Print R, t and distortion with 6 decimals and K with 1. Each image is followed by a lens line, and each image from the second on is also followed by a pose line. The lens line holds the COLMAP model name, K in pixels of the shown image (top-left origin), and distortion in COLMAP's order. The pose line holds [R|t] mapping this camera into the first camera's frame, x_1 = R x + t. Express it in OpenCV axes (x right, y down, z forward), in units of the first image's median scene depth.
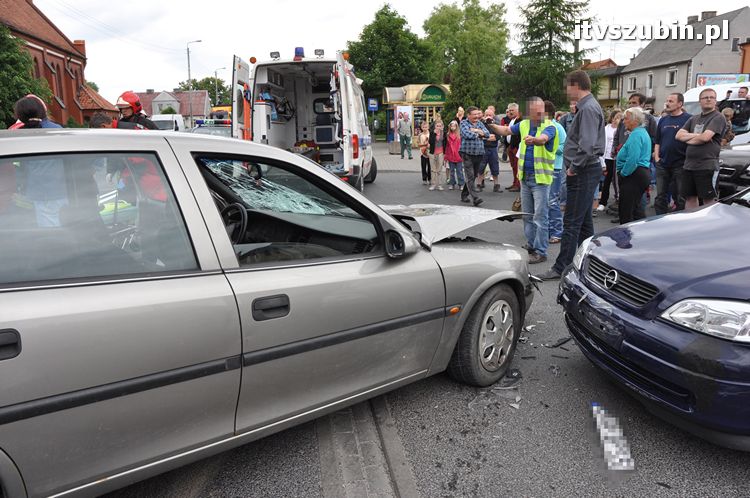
lens RADIAL K [[594.3, 0, 379.3], [0, 594.3, 249.2], [0, 0, 1]] dist [-0.164658, 0.158467]
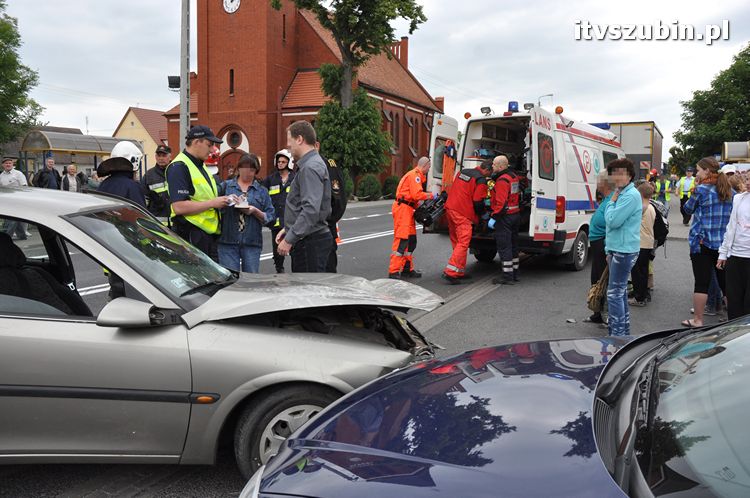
lens RADIAL K [[594.3, 0, 379.3], [0, 594.3, 249.2], [0, 0, 1]] dist [-0.164658, 0.158467]
pose [[0.812542, 0.091000, -0.575756, 0.099157], [-0.139917, 0.989310, -0.041096, -0.015560], [0.565862, 0.113950, 0.816588, 0.050232]]
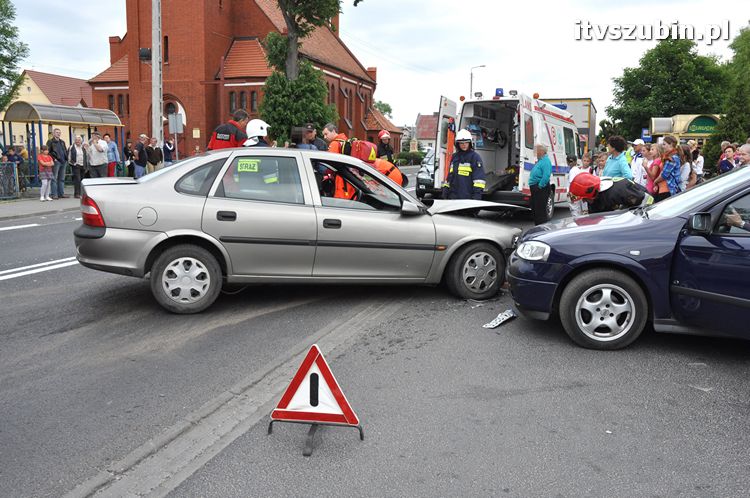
lens RADIAL K [[662.6, 0, 375.0], [0, 662.6, 249.0], [0, 0, 1]] dist [-0.163660, 0.233408]
pose [[0.887831, 0.090826, -0.451117, 0.108511], [-0.118418, 0.992407, -0.033247, 0.024461], [0.444672, 0.082938, 0.891845, -0.119303]]
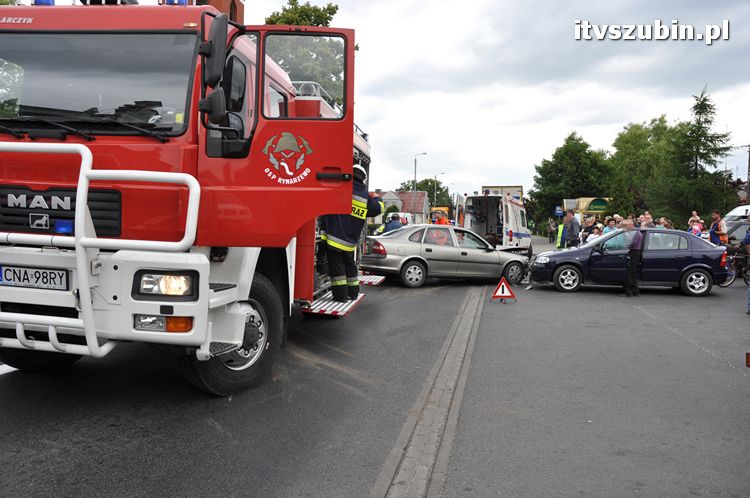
lens RADIAL K [[662.6, 0, 375.0], [0, 662.6, 249.0], [0, 0, 1]] dist [-0.163660, 0.233408]
pose [[0.940984, 0.037108, -0.336409, 0.116640], [-0.093588, 0.983743, -0.153268, 0.110144], [0.325253, 0.175706, 0.929160, -0.529392]]
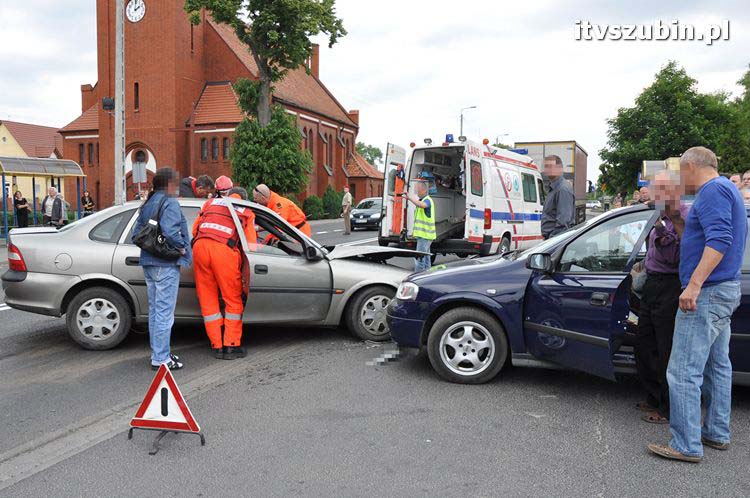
lens RADIAL K [[720.8, 0, 317.5], [0, 720.8, 290.9], [0, 0, 1]] dist [-0.192753, 0.230381]
pose [[0.850864, 0.081825, -0.518975, 0.160934], [-0.122122, 0.991544, -0.043888, 0.026377], [0.510995, 0.100721, 0.853662, -0.134691]]
